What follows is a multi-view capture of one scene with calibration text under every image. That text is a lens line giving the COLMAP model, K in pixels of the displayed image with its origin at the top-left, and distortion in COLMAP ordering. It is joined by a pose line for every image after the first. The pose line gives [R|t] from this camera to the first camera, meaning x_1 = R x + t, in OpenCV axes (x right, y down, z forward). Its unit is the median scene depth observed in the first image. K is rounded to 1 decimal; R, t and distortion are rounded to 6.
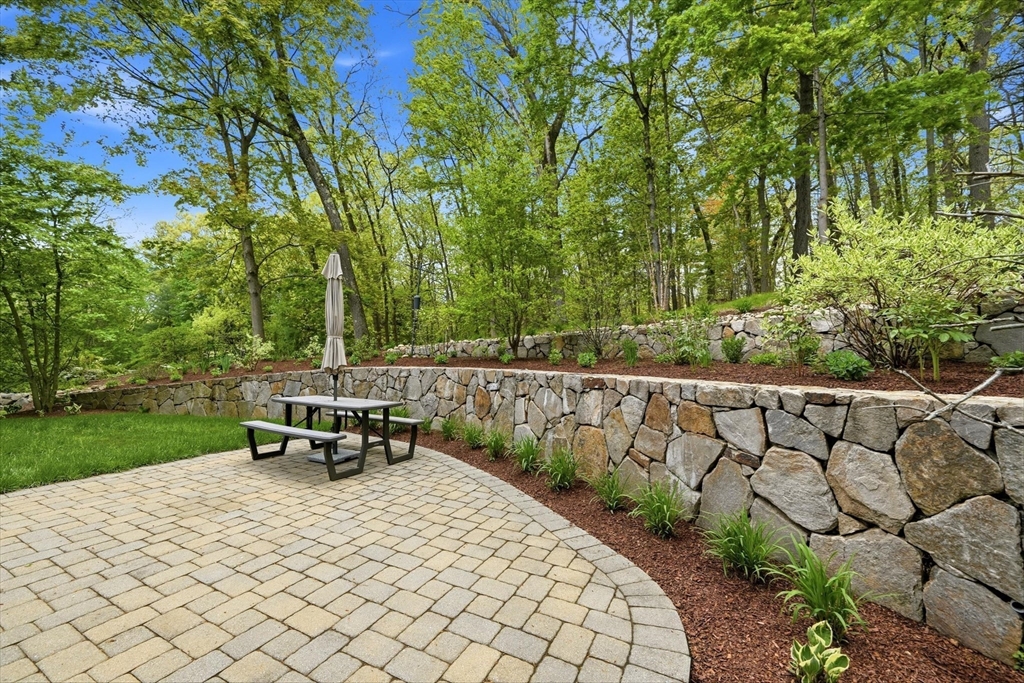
lens RADIAL K [[402.0, 0, 488.5], [0, 402.0, 369.5], [0, 0, 1]] dist [-0.001140, -0.000001]
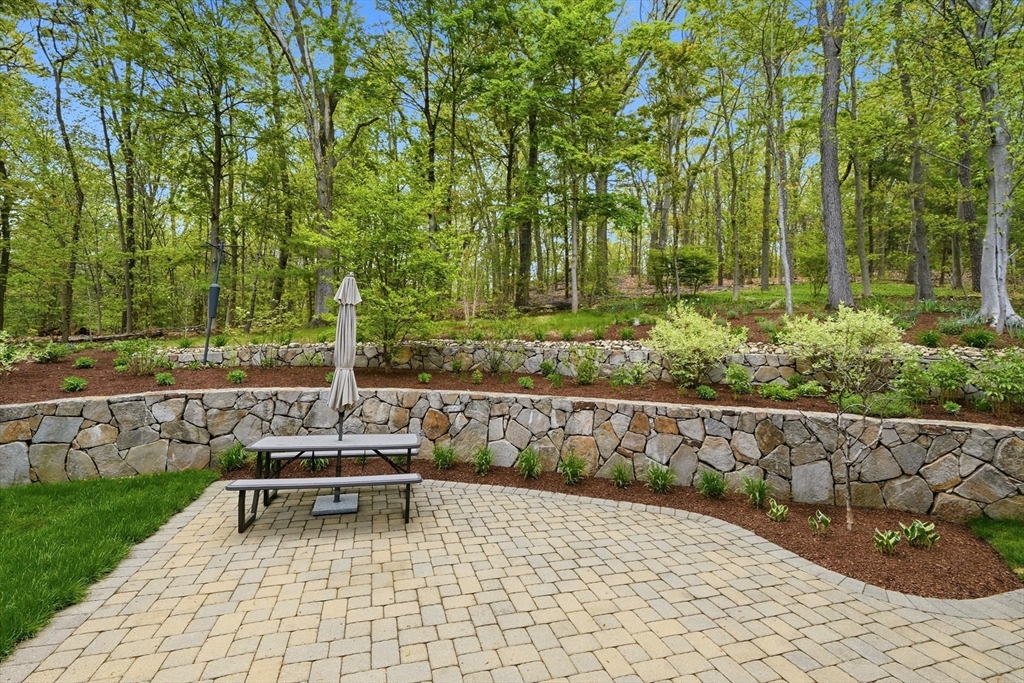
lens RADIAL K [[467.0, 0, 512.2], [0, 467.0, 345.0], [0, 0, 1]] dist [-0.000645, 0.000300]
pose [[0.693776, 0.020055, 0.719911, -1.271521], [-0.003613, 0.999697, -0.024367, -0.158417], [-0.720181, 0.014304, 0.693638, 0.024346]]
